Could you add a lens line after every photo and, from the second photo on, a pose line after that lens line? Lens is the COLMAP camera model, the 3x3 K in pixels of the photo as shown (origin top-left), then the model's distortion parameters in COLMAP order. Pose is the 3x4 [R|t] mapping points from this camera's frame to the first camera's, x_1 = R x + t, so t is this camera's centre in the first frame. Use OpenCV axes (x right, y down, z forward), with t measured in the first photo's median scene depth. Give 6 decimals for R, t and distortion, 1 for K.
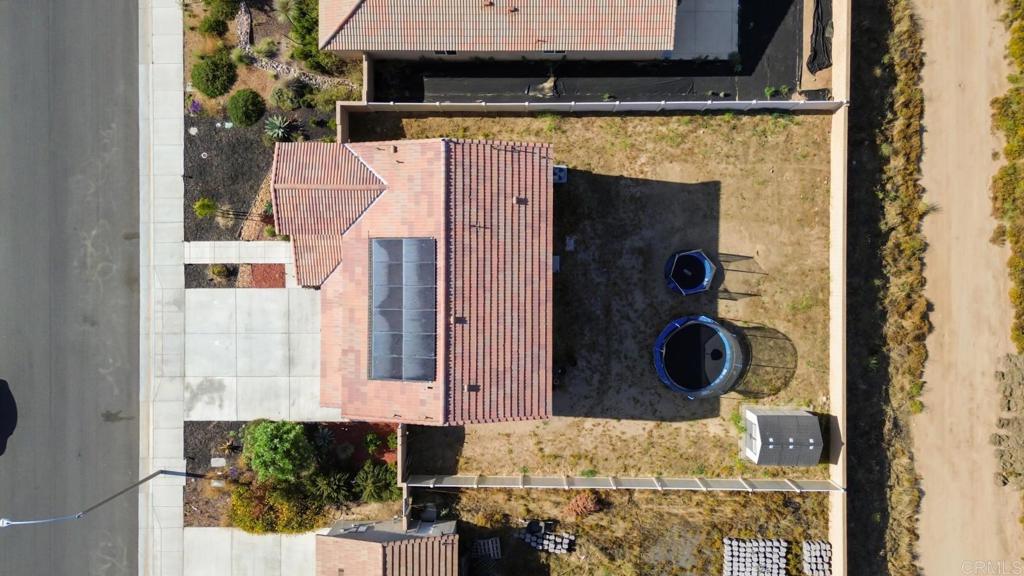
lens RADIAL K [[719.4, 0, 510.5], [0, 719.4, 282.8], [0, 0, 1]] dist [0.074438, -0.070637]
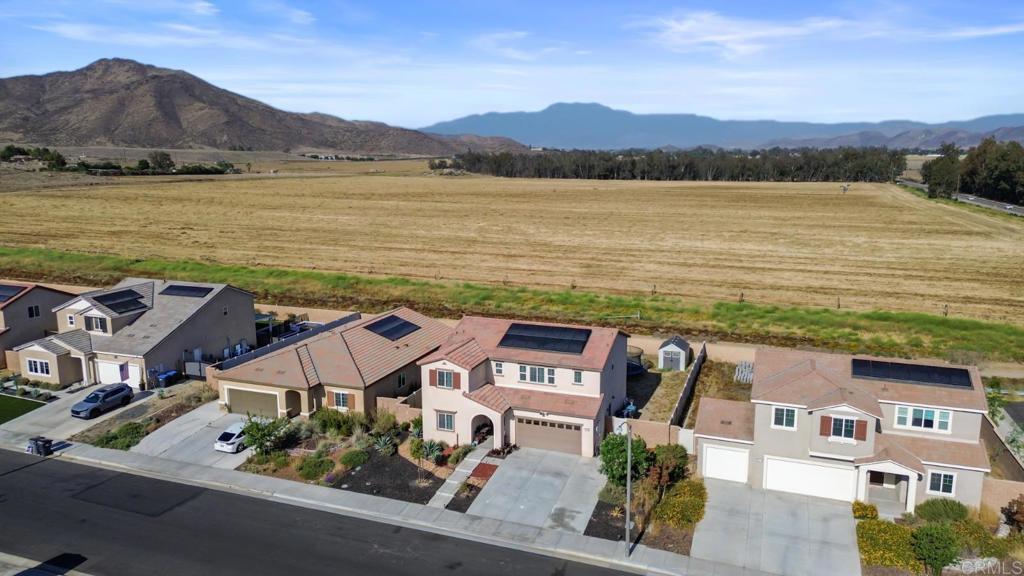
lens RADIAL K [[719.4, 0, 520.1], [0, 719.4, 278.1], [0, 0, 1]] dist [0.074438, -0.070637]
pose [[0.342809, -0.152893, 0.926879, -1.367361], [0.939404, 0.054128, -0.338513, 0.432428], [0.001587, 0.986759, 0.162184, 0.480996]]
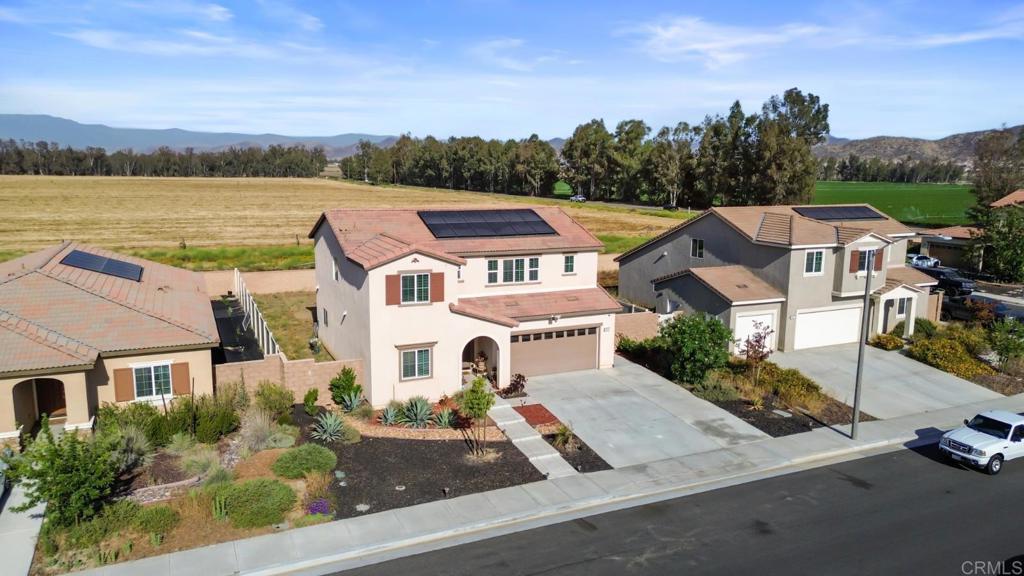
lens RADIAL K [[719.4, 0, 516.3], [0, 719.4, 277.3], [0, 0, 1]] dist [0.074438, -0.070637]
pose [[-0.424388, -0.135424, 0.895296, -0.954073], [0.905469, -0.058440, 0.420370, -0.324607], [-0.004607, 0.989063, 0.147424, 0.744289]]
